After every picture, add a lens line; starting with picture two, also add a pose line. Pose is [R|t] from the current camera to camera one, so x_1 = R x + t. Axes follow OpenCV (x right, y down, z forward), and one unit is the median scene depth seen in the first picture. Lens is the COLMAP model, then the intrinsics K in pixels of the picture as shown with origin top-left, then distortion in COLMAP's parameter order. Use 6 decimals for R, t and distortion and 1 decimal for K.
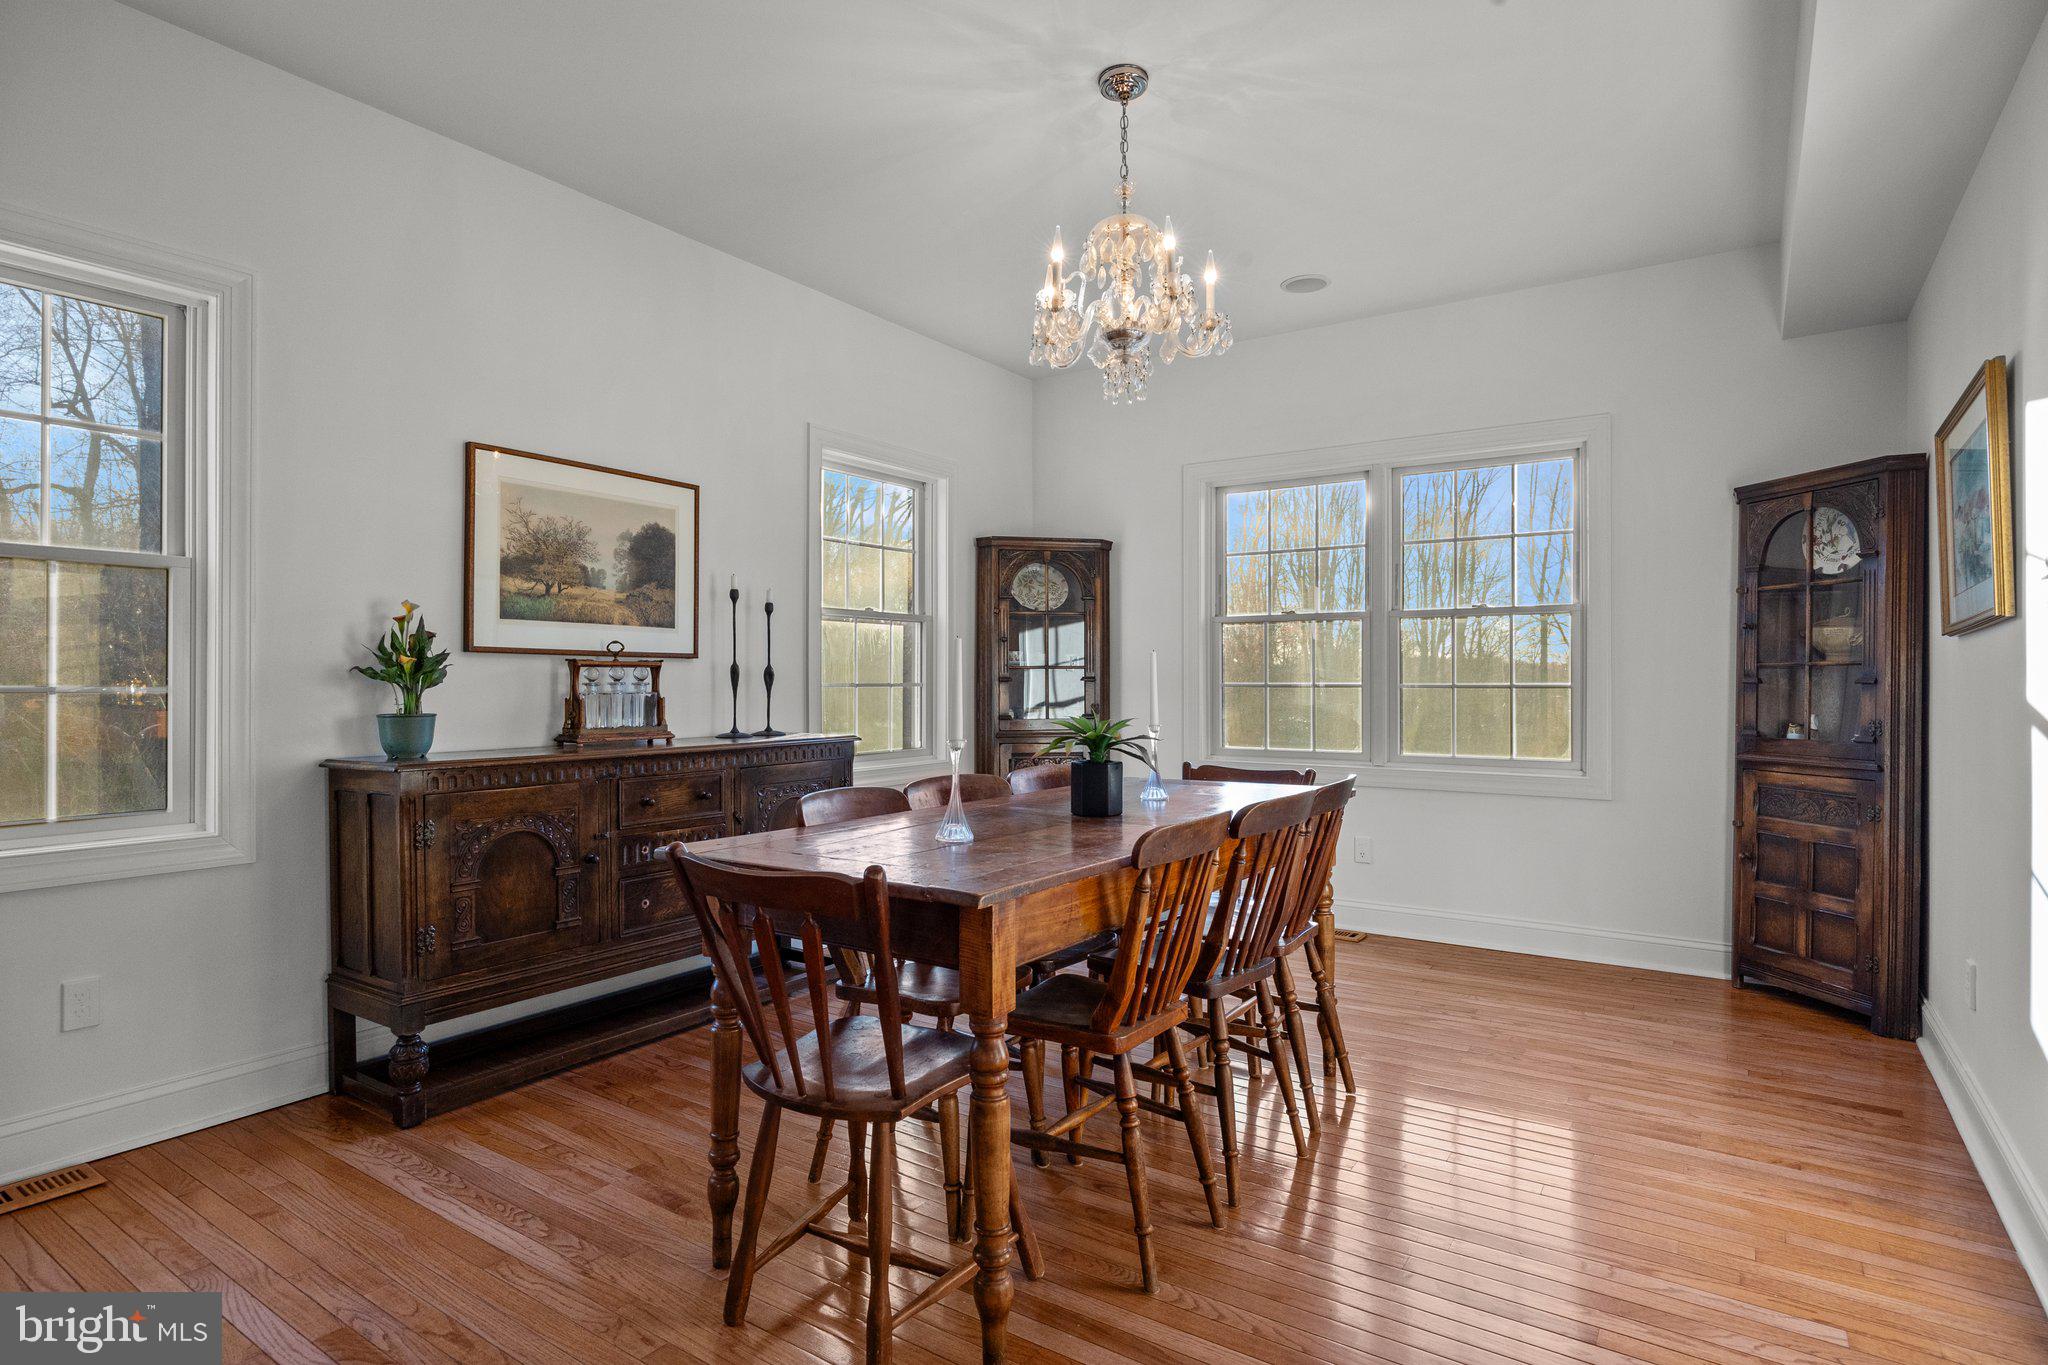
lens RADIAL K [[1069.5, 0, 1025.7], [0, 1069.5, 674.7], [0, 0, 1]] dist [0.001115, -0.000313]
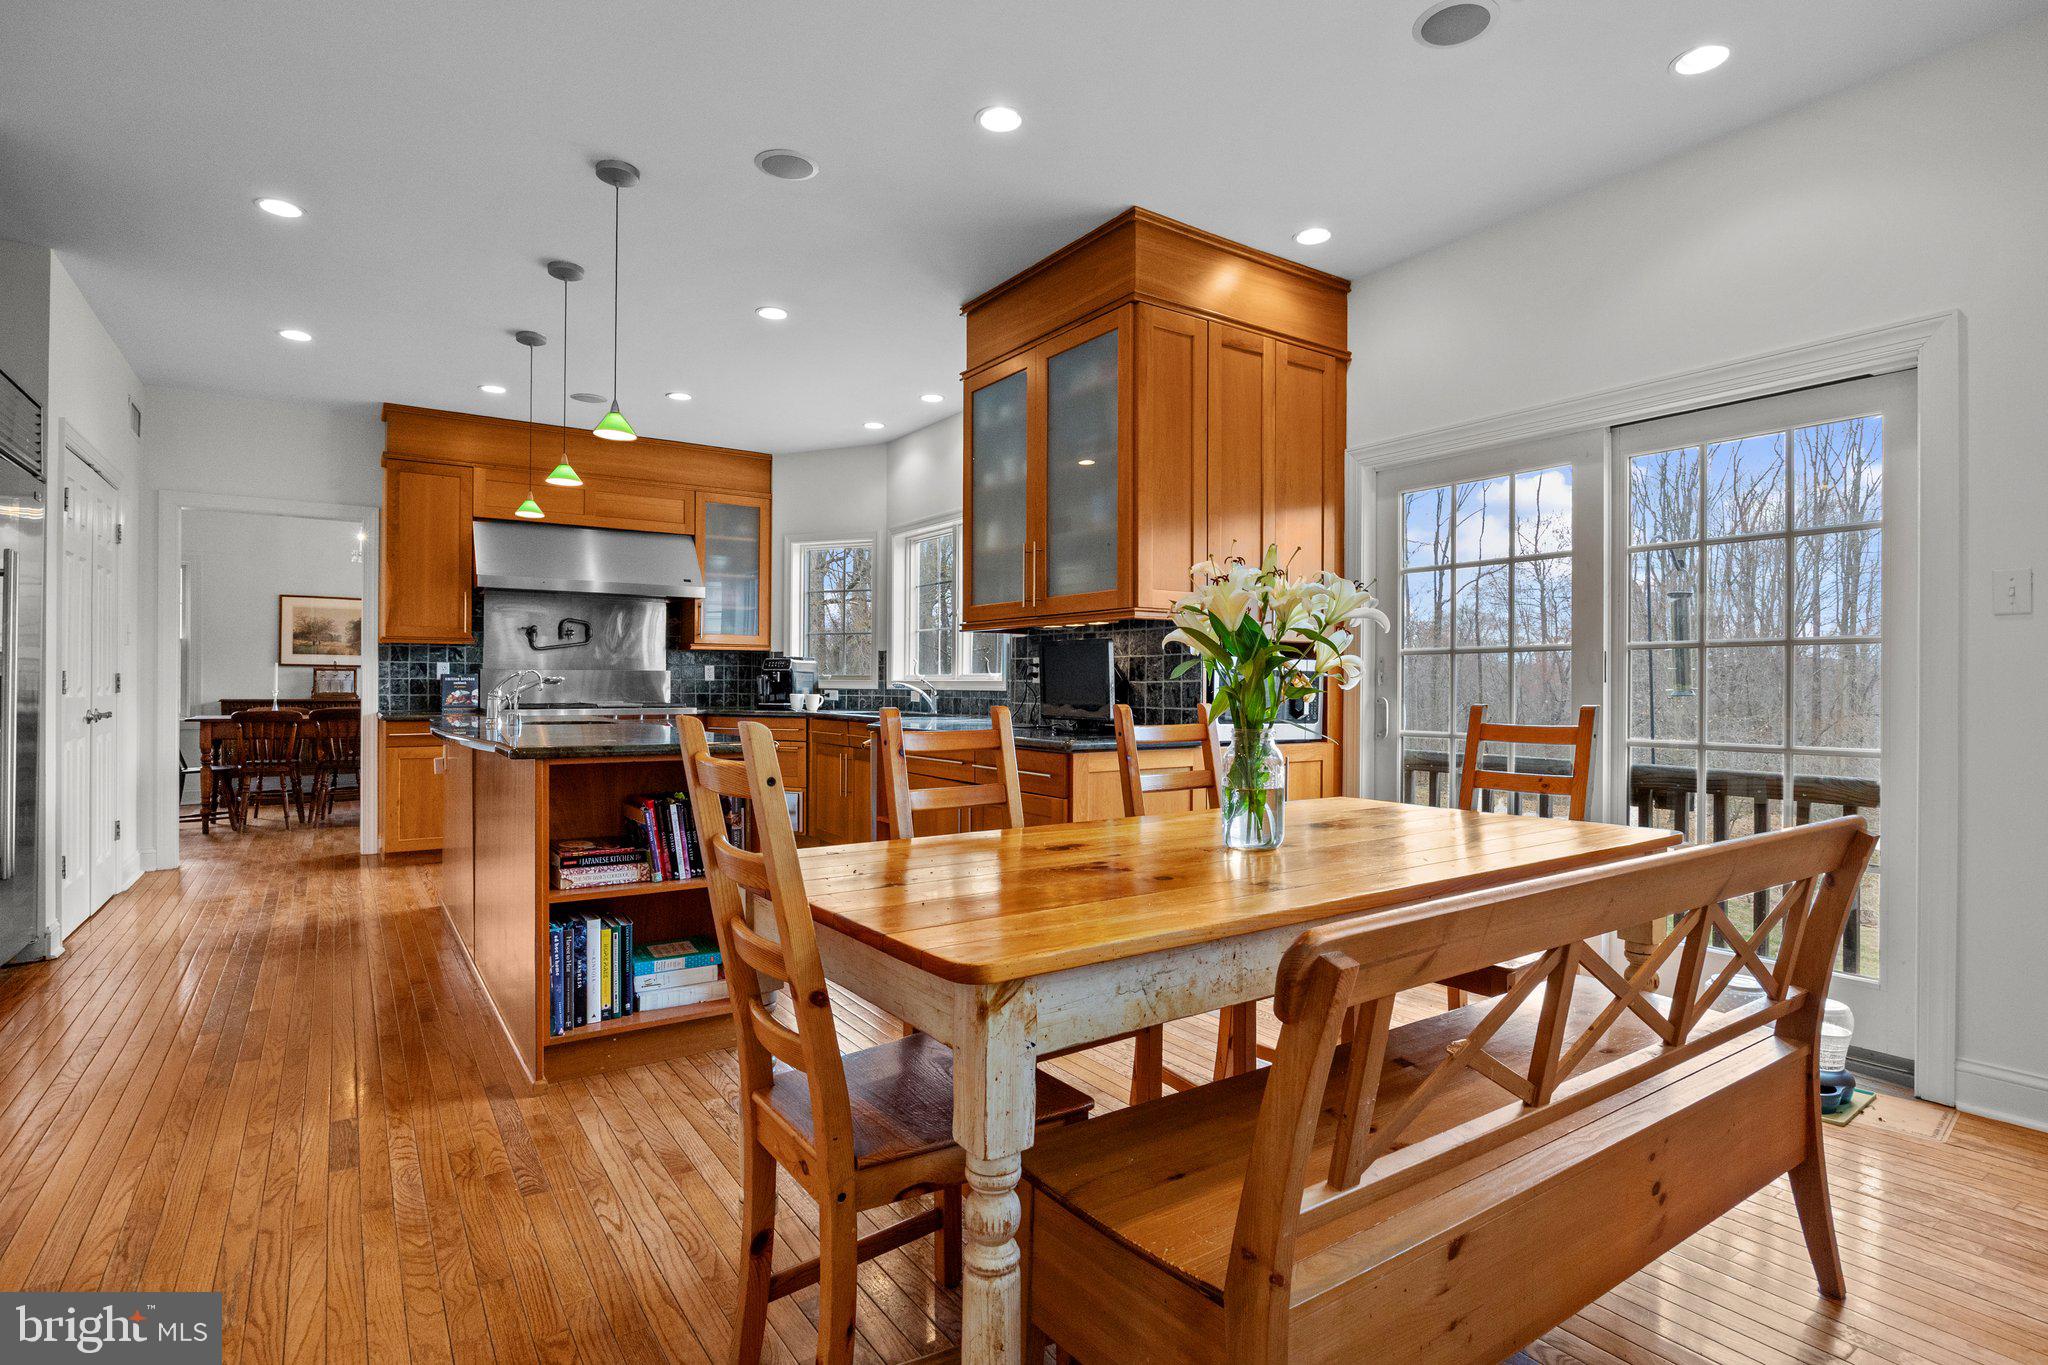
lens RADIAL K [[1019.0, 0, 1019.2], [0, 1019.0, 682.5], [0, 0, 1]] dist [0.003788, 0.000595]
pose [[0.926848, 0.007121, -0.375370, 0.234048], [-0.002290, 0.999909, 0.013316, -0.001601], [0.375430, -0.011482, 0.926780, -0.082198]]
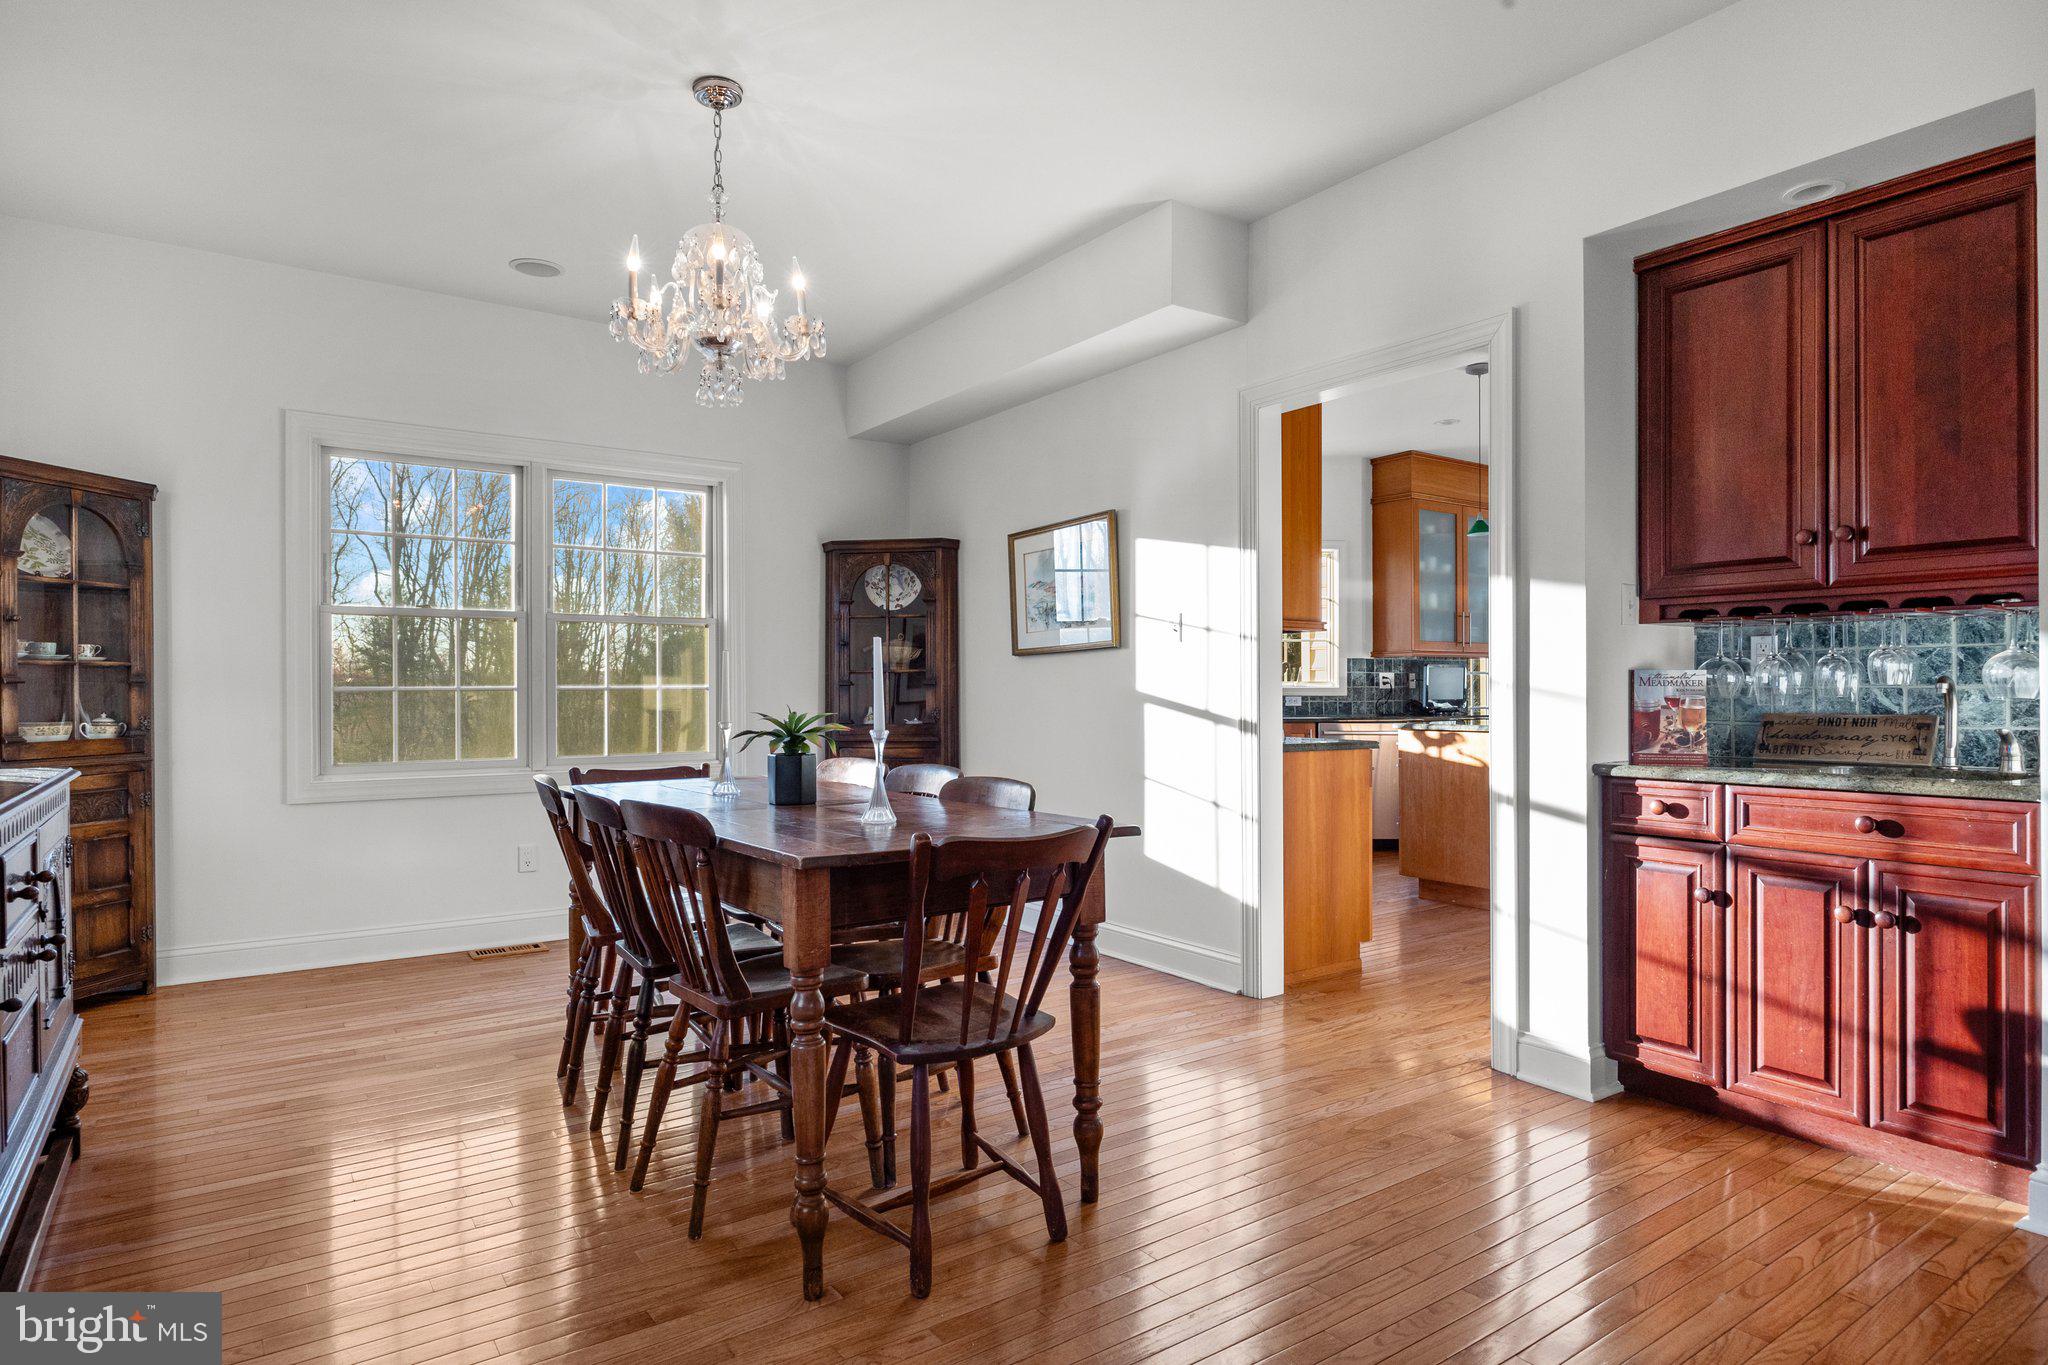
lens RADIAL K [[1147.9, 0, 1031.1], [0, 1147.9, 684.0], [0, 0, 1]] dist [-0.003207, -0.000173]
pose [[0.351872, -0.000808, 0.936048, -1.134509], [-0.007709, 0.999963, 0.003761, 0.001949], [-0.936016, -0.008539, 0.351853, 0.450257]]
